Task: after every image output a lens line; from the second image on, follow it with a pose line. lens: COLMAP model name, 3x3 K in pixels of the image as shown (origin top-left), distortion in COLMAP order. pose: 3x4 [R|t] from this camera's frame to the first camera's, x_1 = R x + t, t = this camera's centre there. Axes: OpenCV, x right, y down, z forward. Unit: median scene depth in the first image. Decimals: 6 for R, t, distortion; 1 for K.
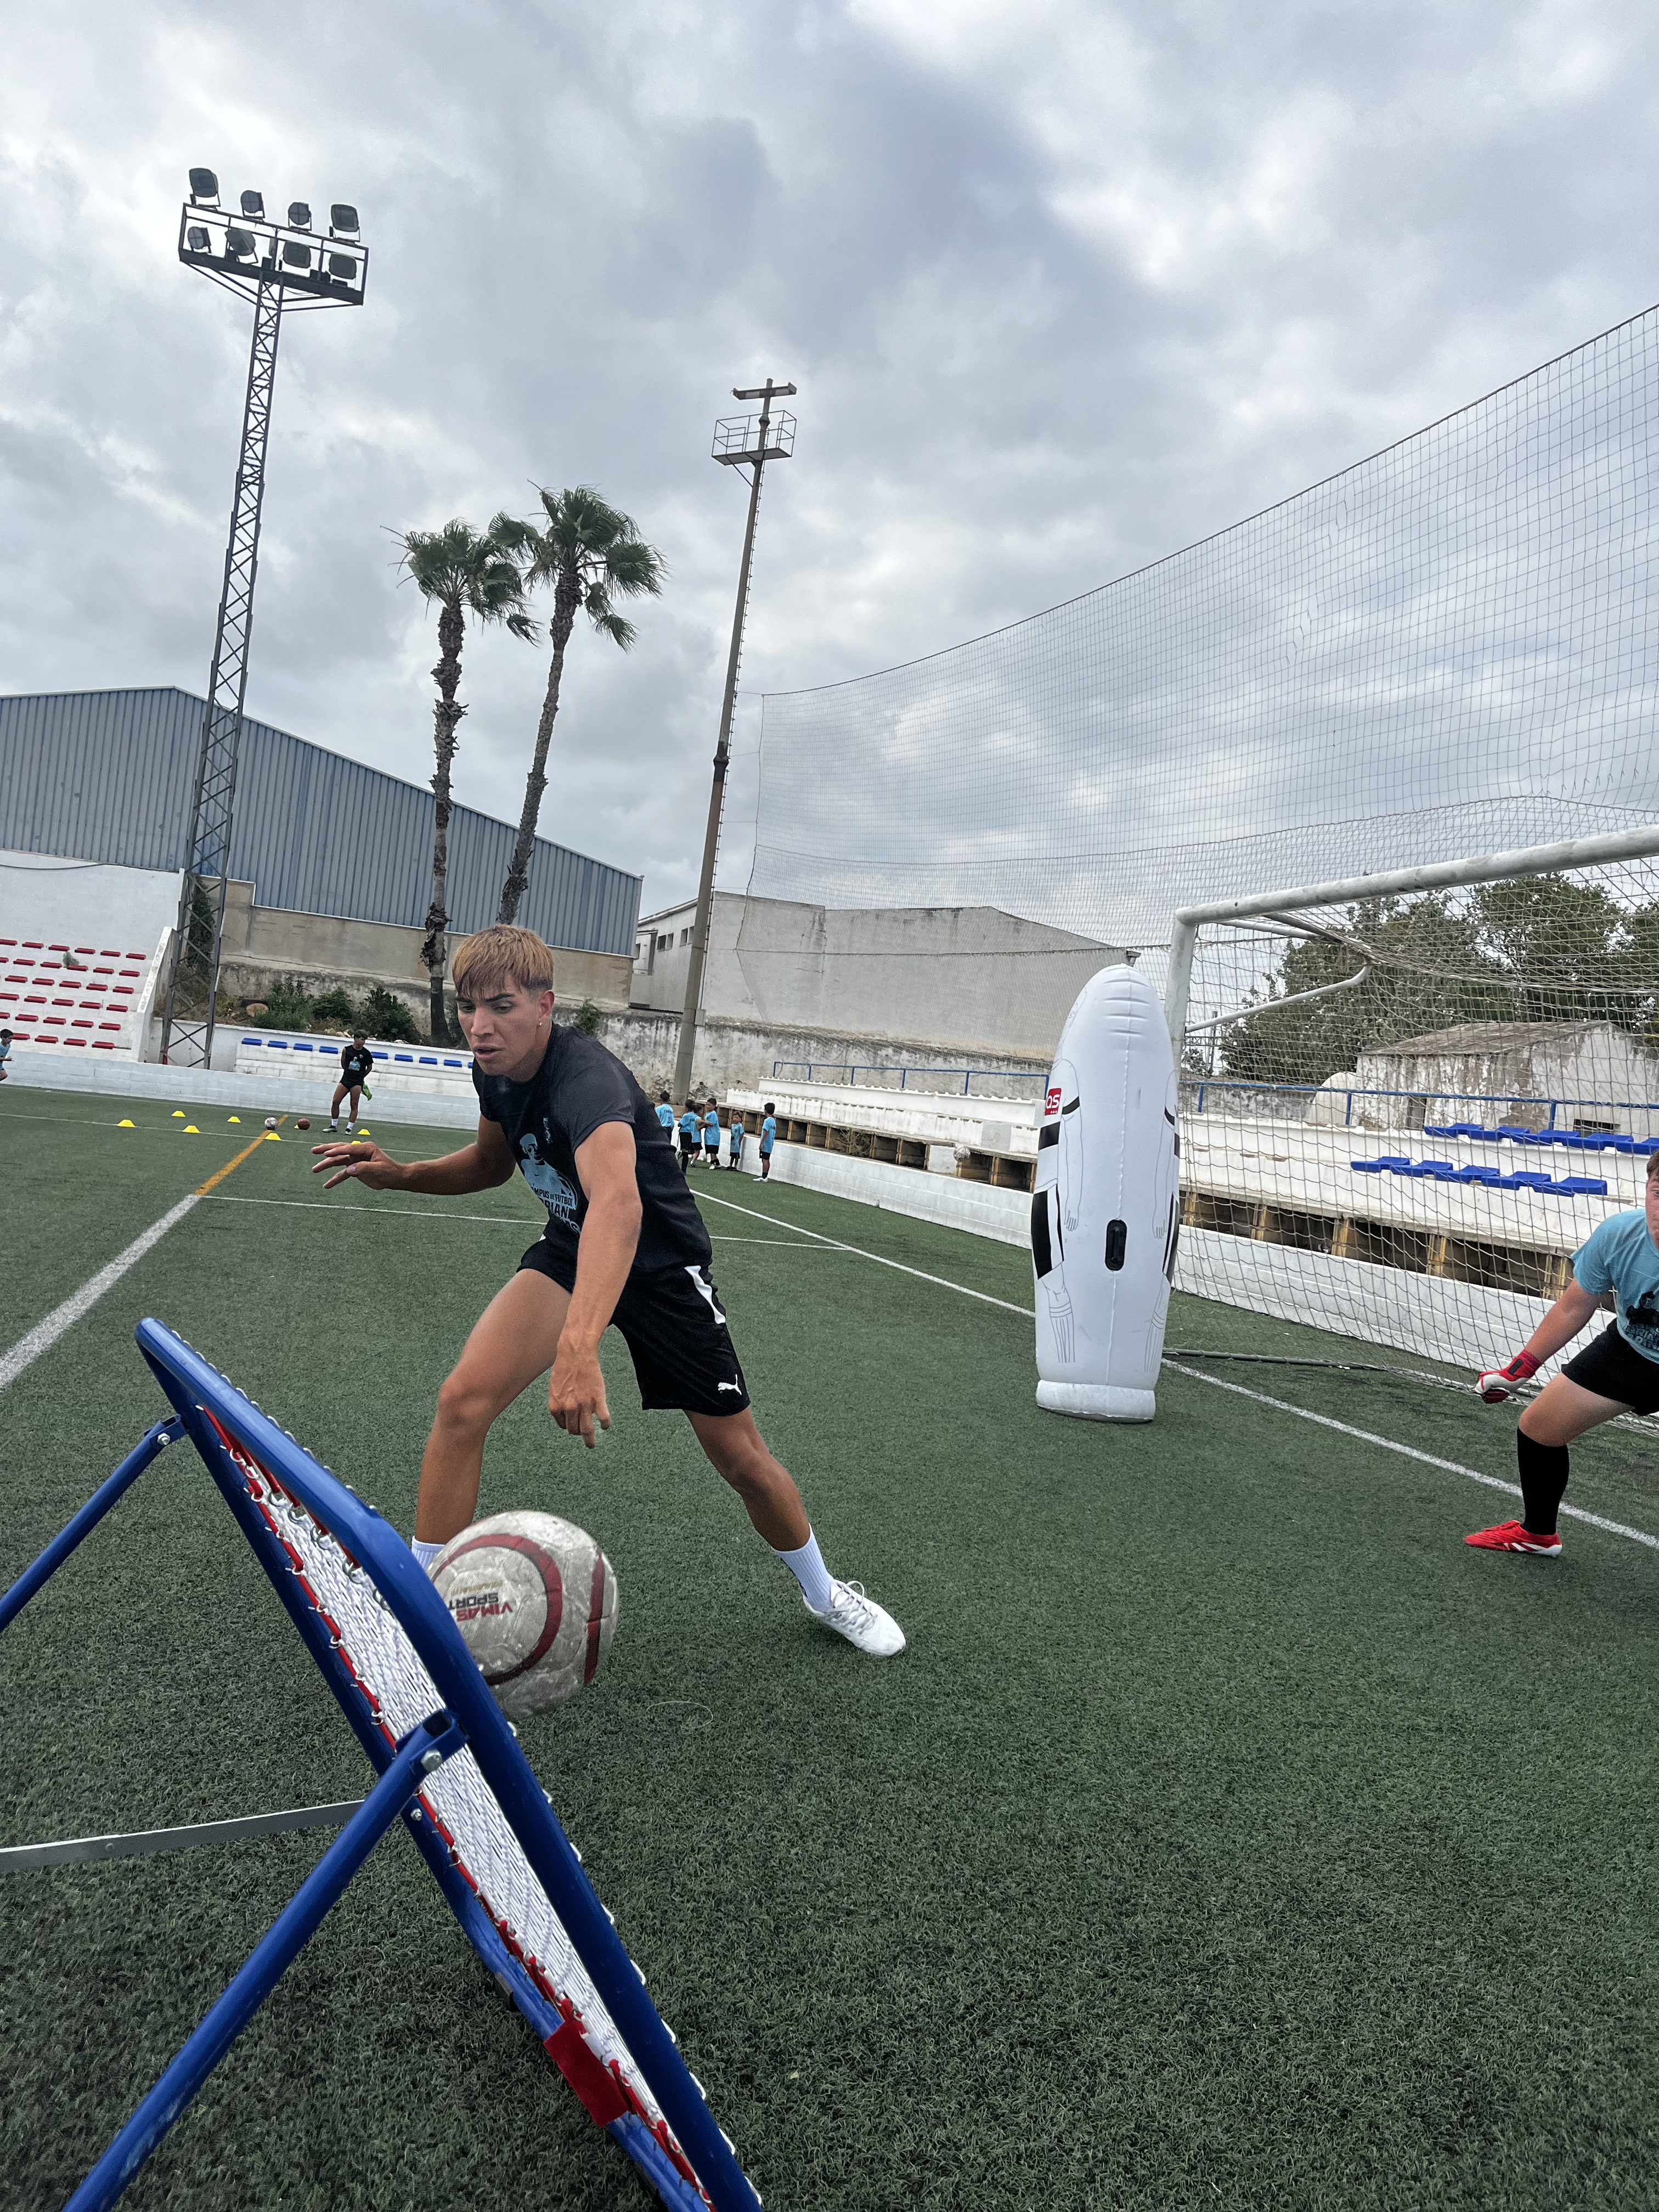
lens RADIAL K [[1672.2, 0, 823.1], [0, 1672.2, 1105.6], [0, 0, 1]] dist [0.038304, -0.039216]
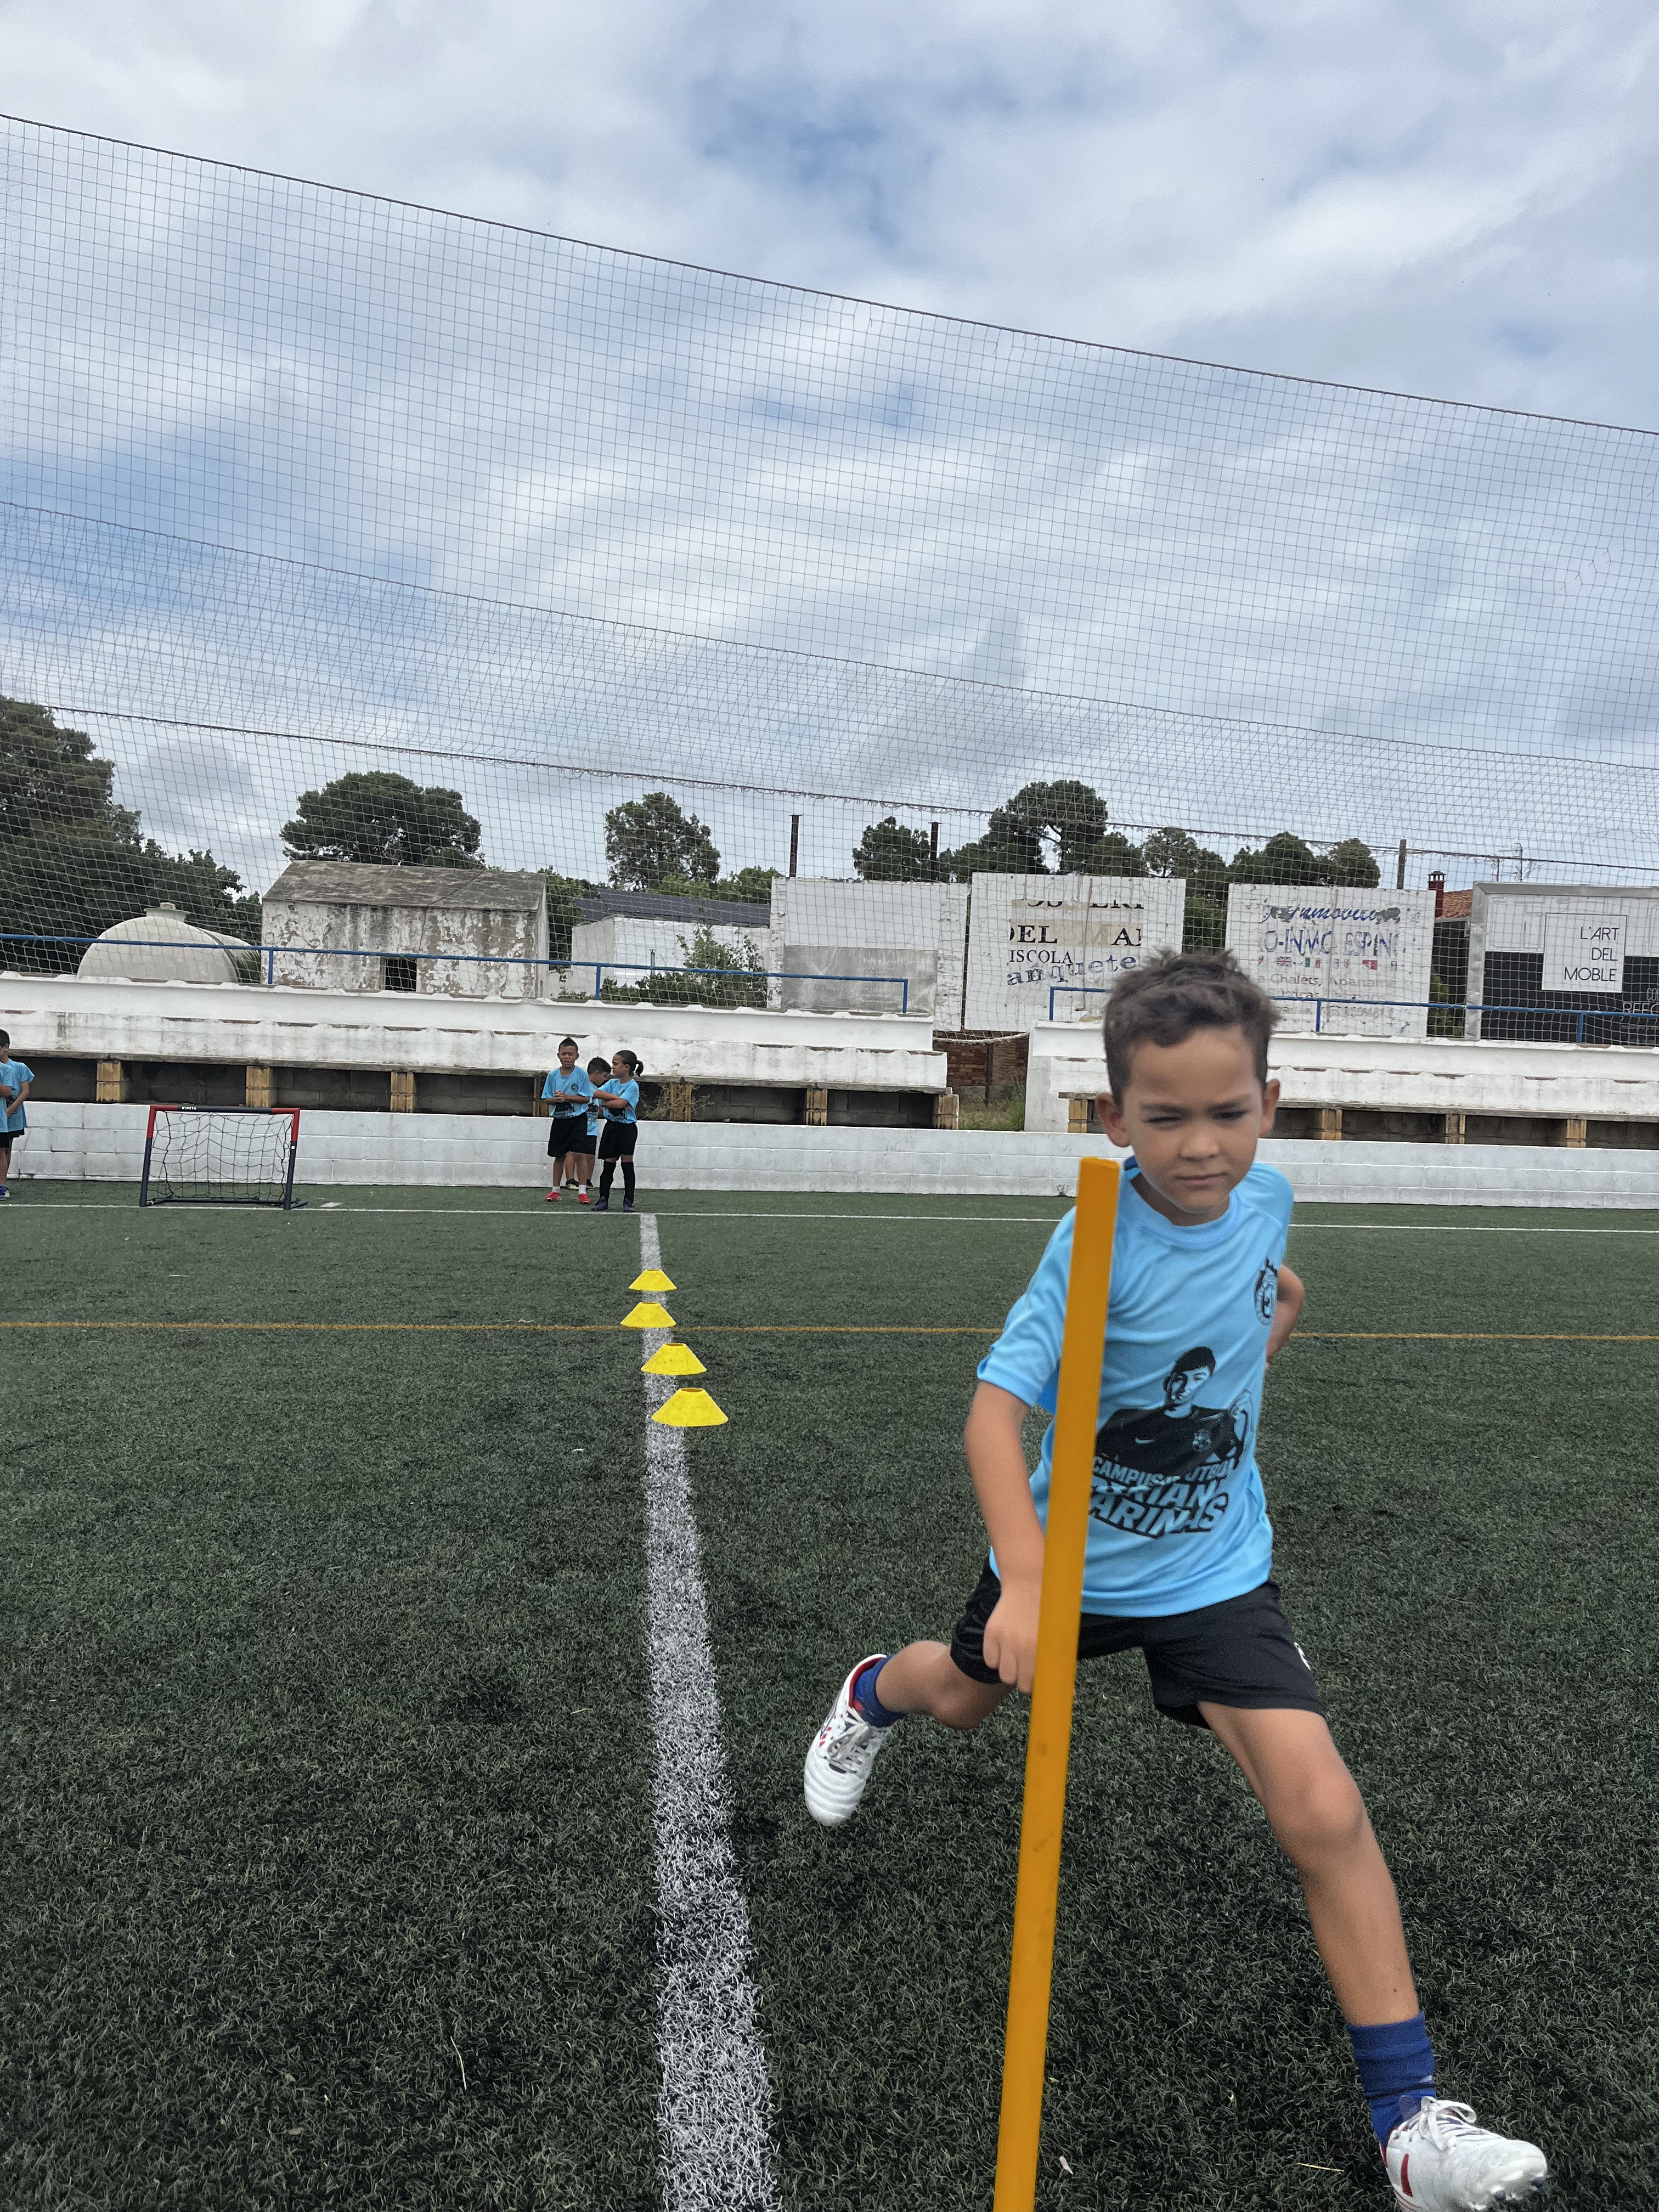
lens RADIAL K [[1672.2, 0, 833.5], [0, 1672.2, 1123.8], [0, 0, 1]] dist [0.038304, -0.039216]
pose [[0.157275, -0.129659, 0.979006, -0.412382], [-0.016035, 0.990878, 0.133807, -0.036544], [-0.987425, -0.036743, 0.153762, 0.637643]]
